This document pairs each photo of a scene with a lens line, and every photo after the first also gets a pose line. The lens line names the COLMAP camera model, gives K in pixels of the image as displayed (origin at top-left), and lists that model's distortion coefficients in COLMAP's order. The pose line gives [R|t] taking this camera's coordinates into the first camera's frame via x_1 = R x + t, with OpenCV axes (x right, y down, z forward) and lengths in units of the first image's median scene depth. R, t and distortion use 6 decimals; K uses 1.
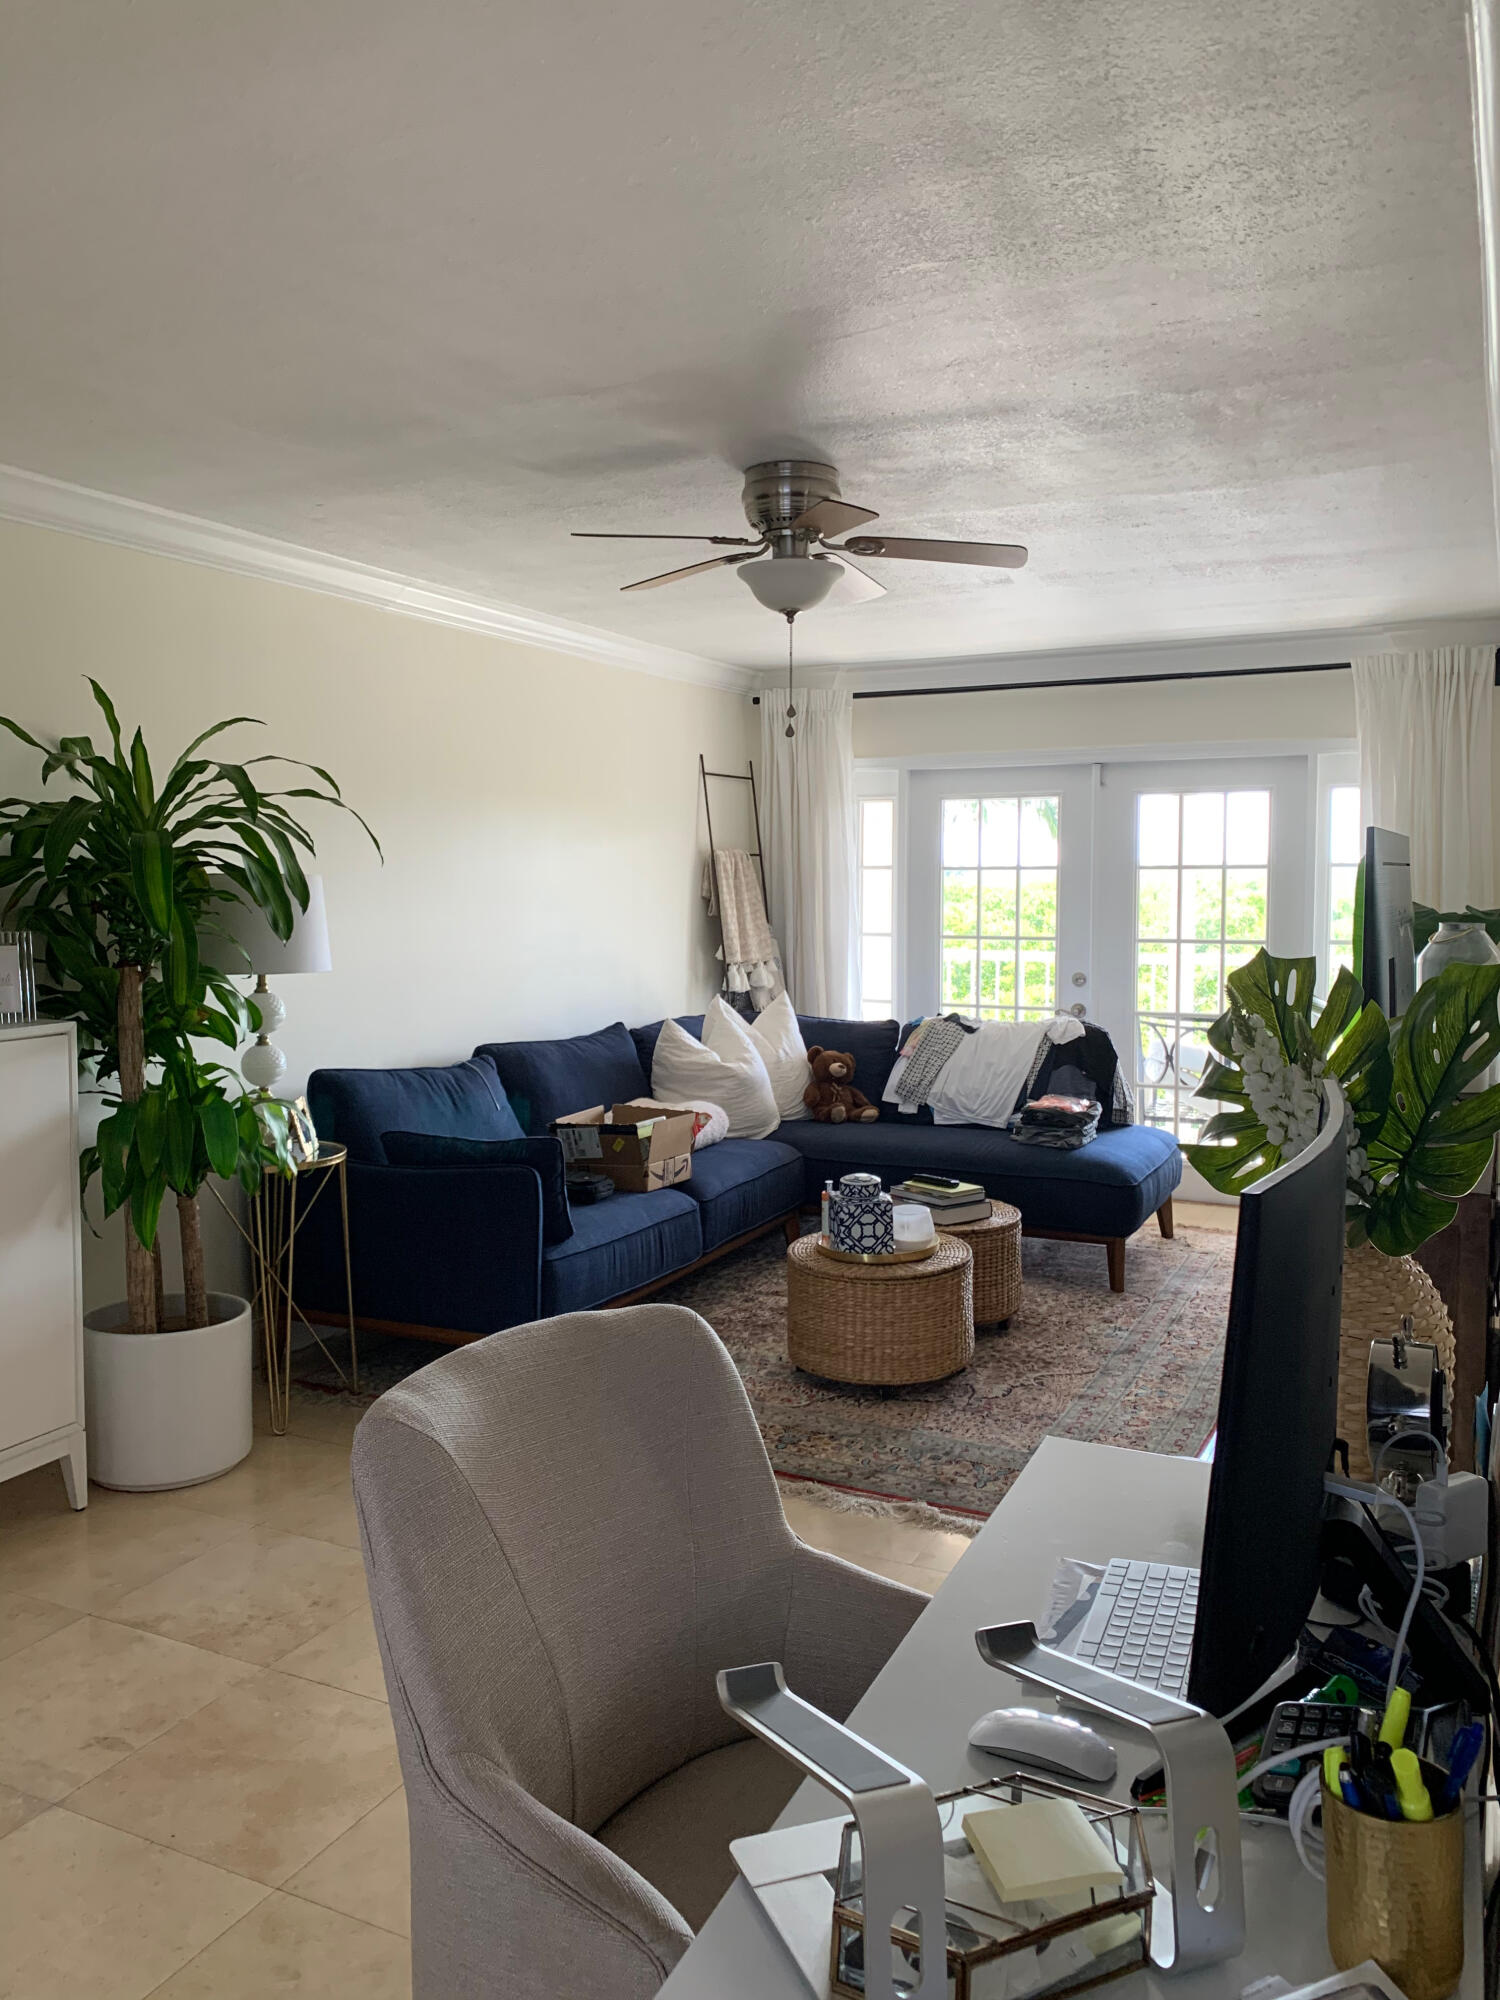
lens RADIAL K [[1504.5, 0, 744.7], [0, 1504.5, 987.0], [0, 0, 1]] dist [-0.001297, -0.001615]
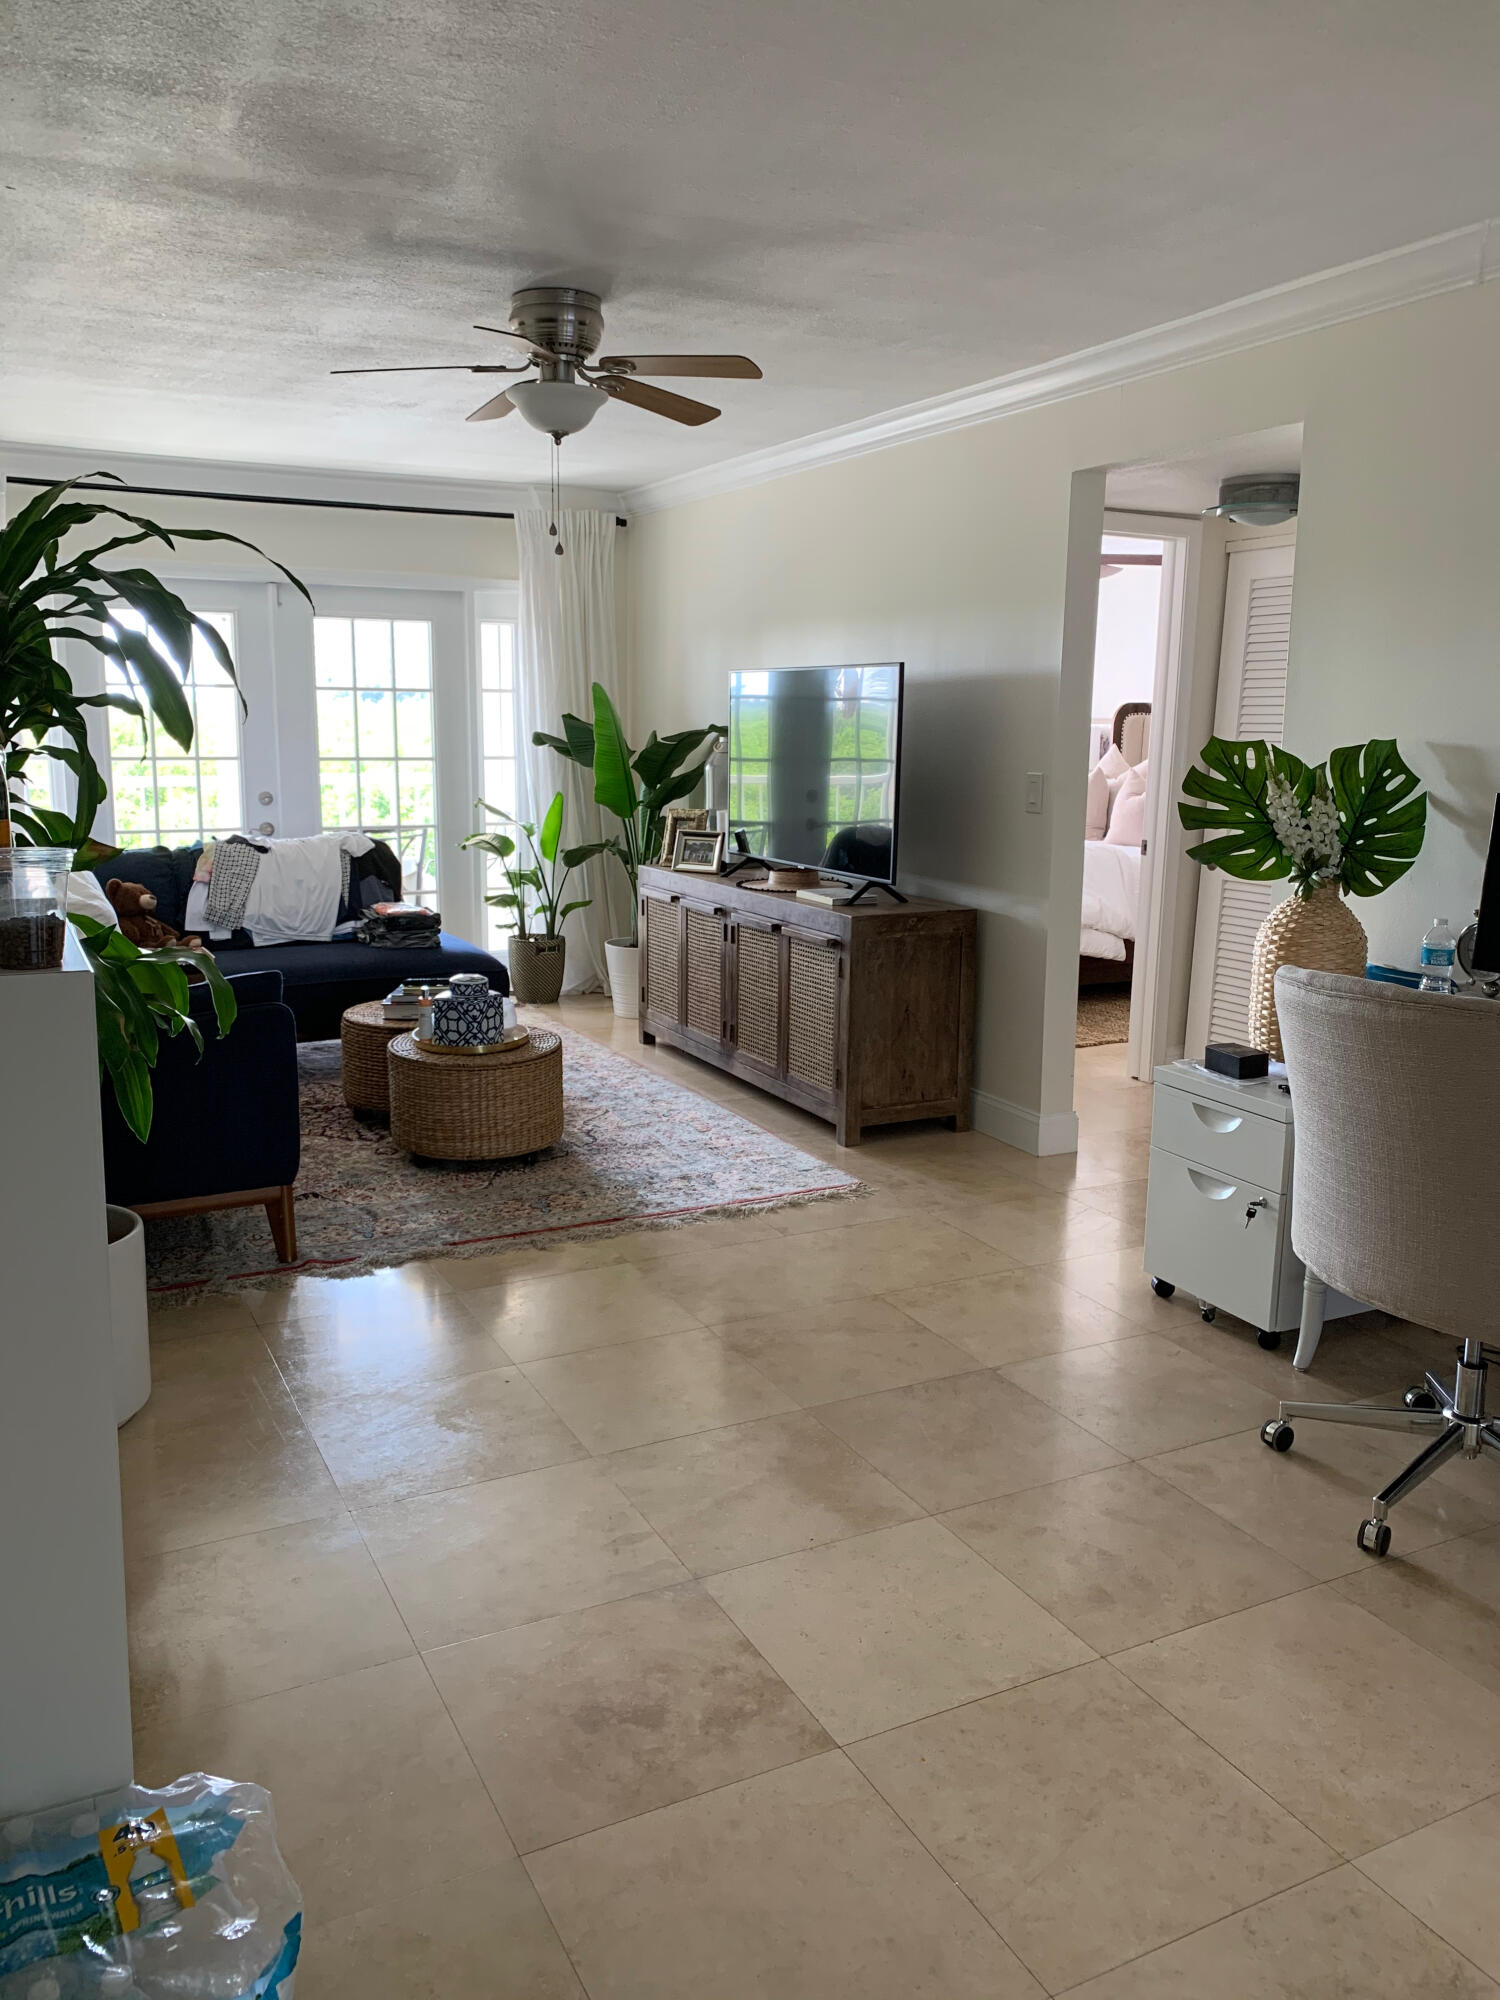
lens RADIAL K [[1504.5, 0, 750.7], [0, 1504.5, 1010.0], [0, 0, 1]] dist [-0.001297, -0.001615]
pose [[0.581728, -0.147894, 0.799825, -0.489245], [0.047310, 0.987818, 0.148246, 0.000586], [-0.812006, -0.048399, 0.581639, 0.154018]]
